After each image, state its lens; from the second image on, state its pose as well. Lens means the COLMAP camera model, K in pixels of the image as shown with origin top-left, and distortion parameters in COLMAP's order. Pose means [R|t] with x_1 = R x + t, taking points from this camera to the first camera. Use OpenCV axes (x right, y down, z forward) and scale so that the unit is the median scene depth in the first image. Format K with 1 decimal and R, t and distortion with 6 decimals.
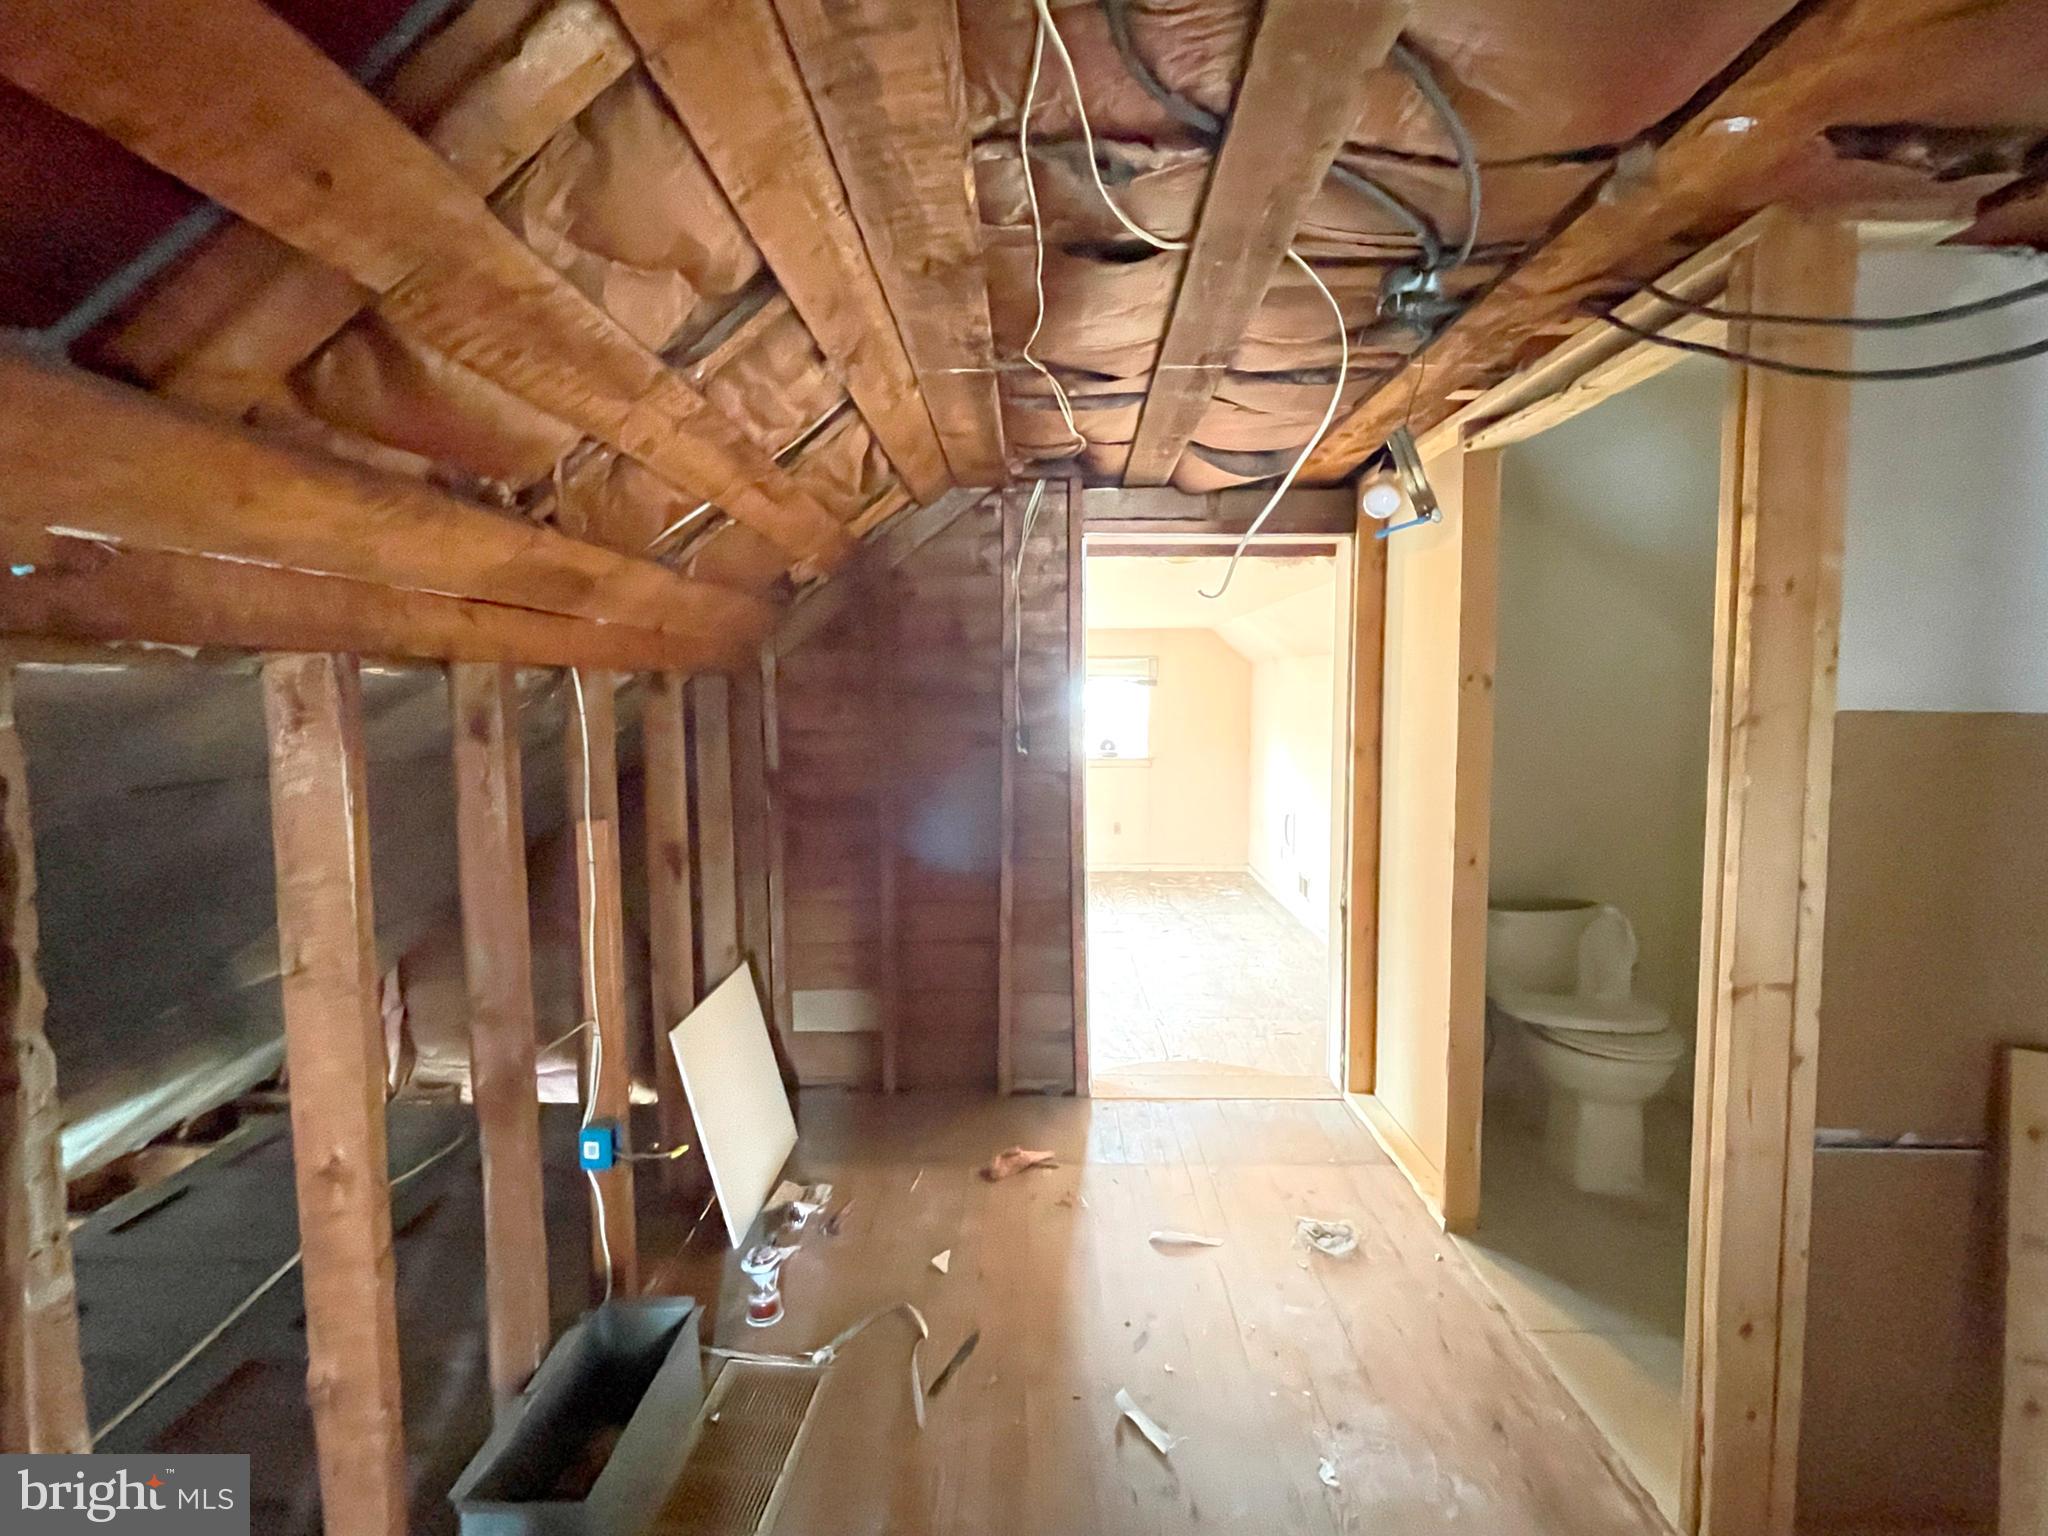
lens RADIAL K [[976.6, 0, 1018.7], [0, 976.6, 764.4], [0, 0, 1]] dist [0.002968, 0.000045]
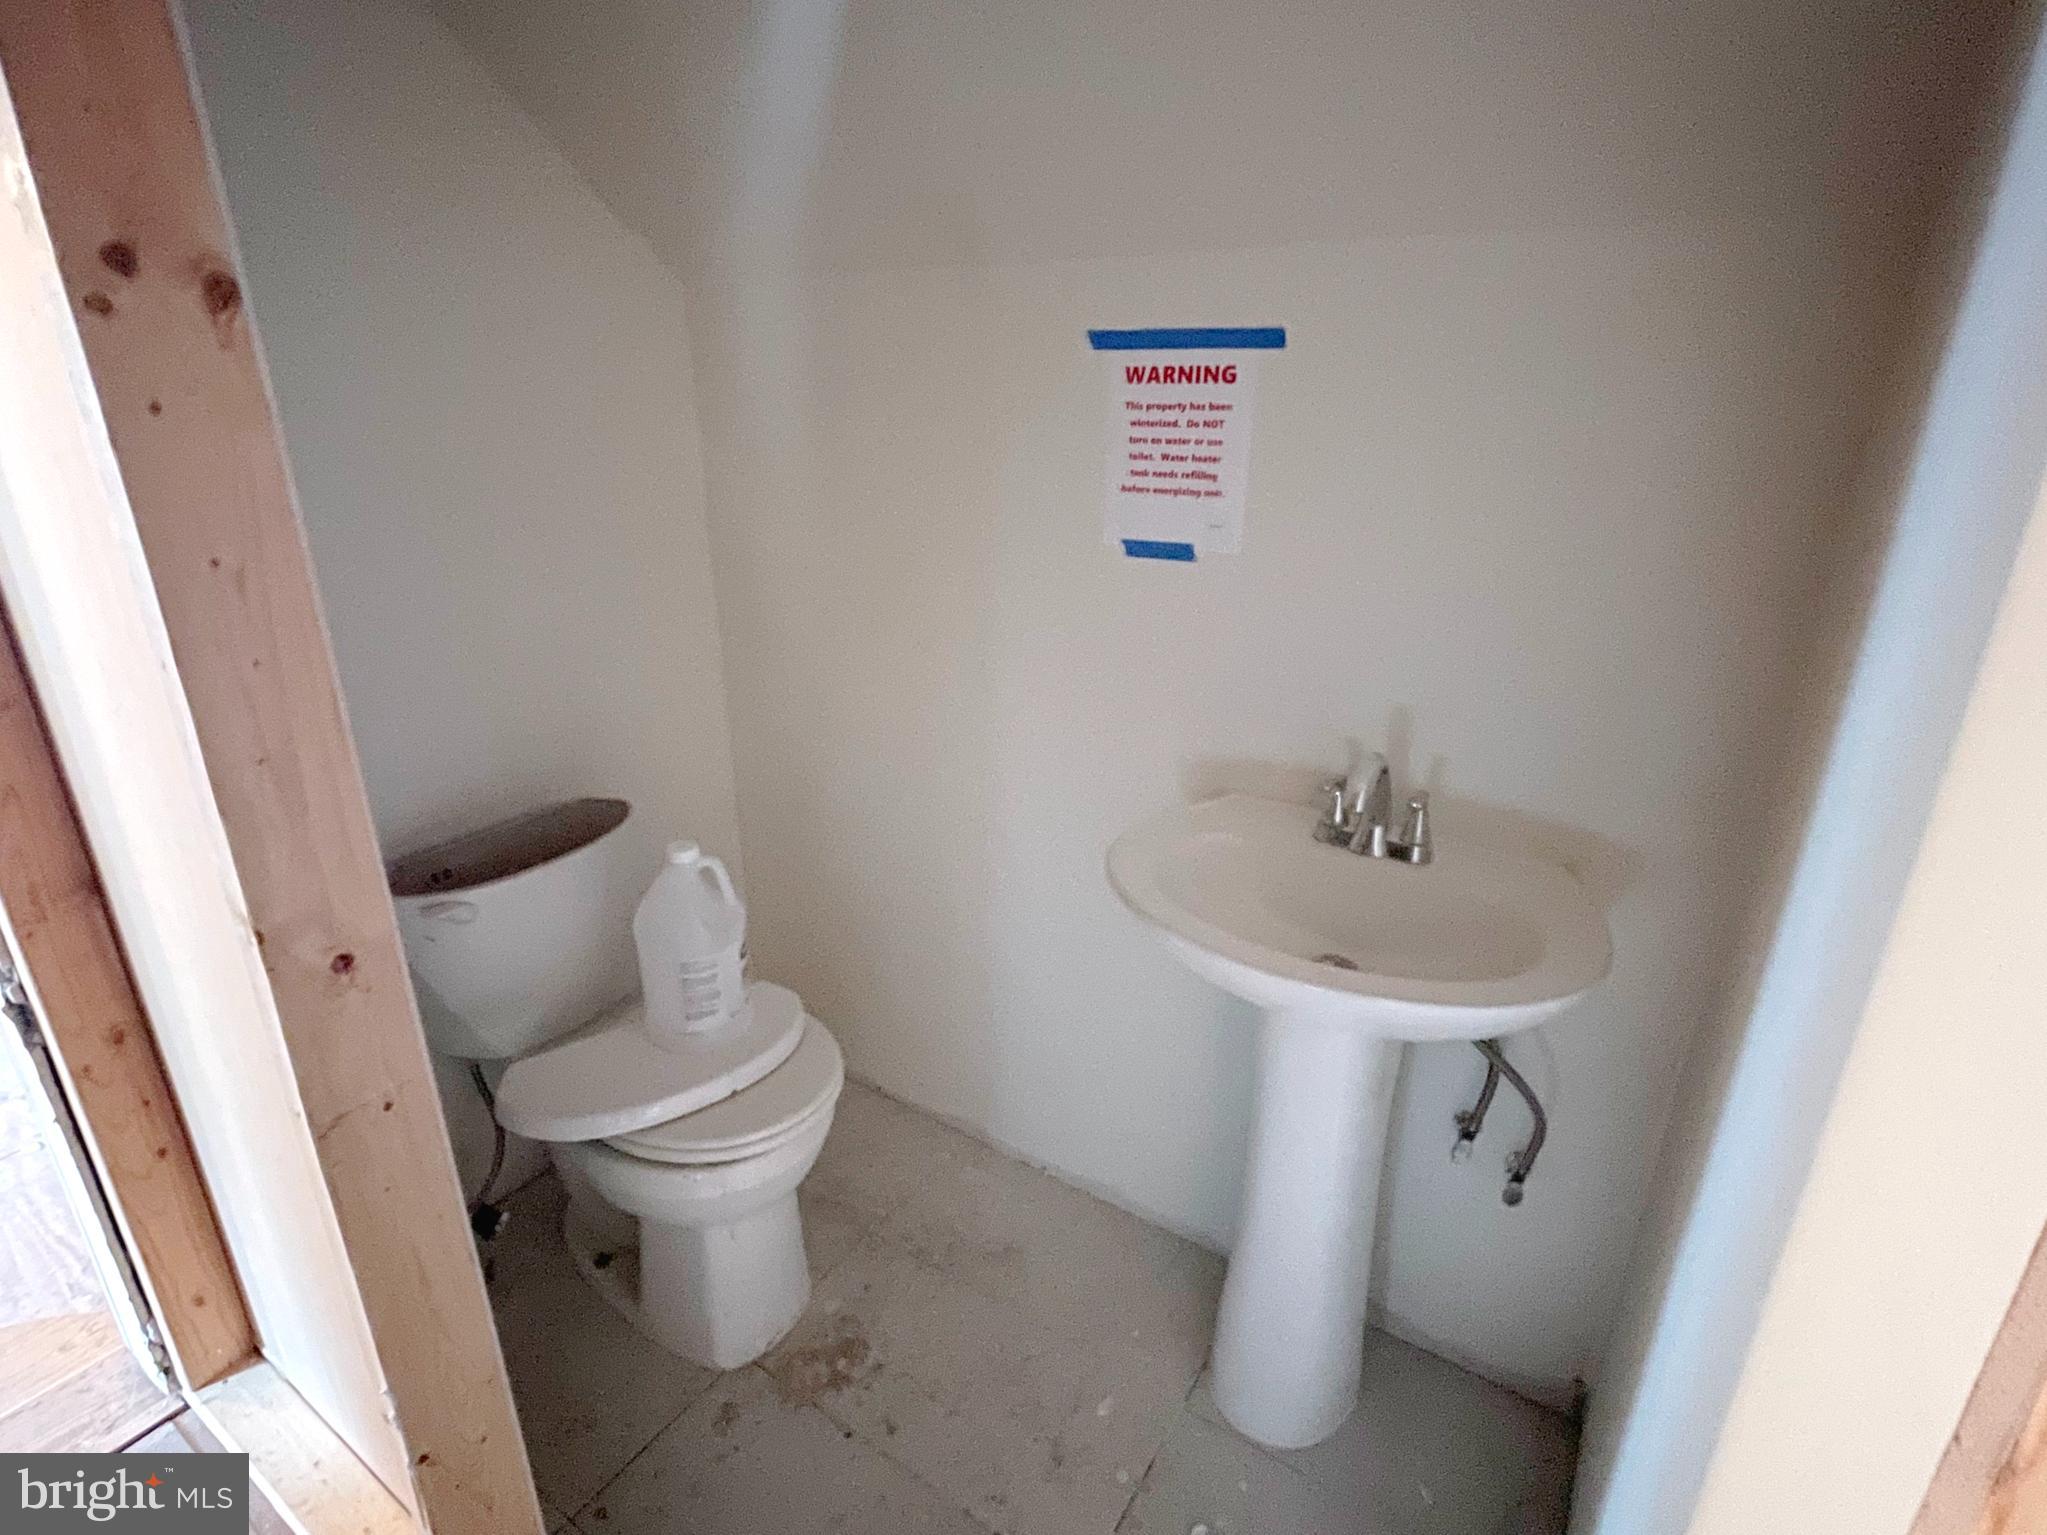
lens RADIAL K [[1016.0, 0, 1023.5], [0, 1016.0, 767.5], [0, 0, 1]] dist [-0.002067, -0.000533]
pose [[0.540749, -0.278822, 0.793630, 0.315835], [0.058411, 0.953637, 0.295237, -0.030401], [-0.839154, -0.113292, 0.531965, 0.609382]]
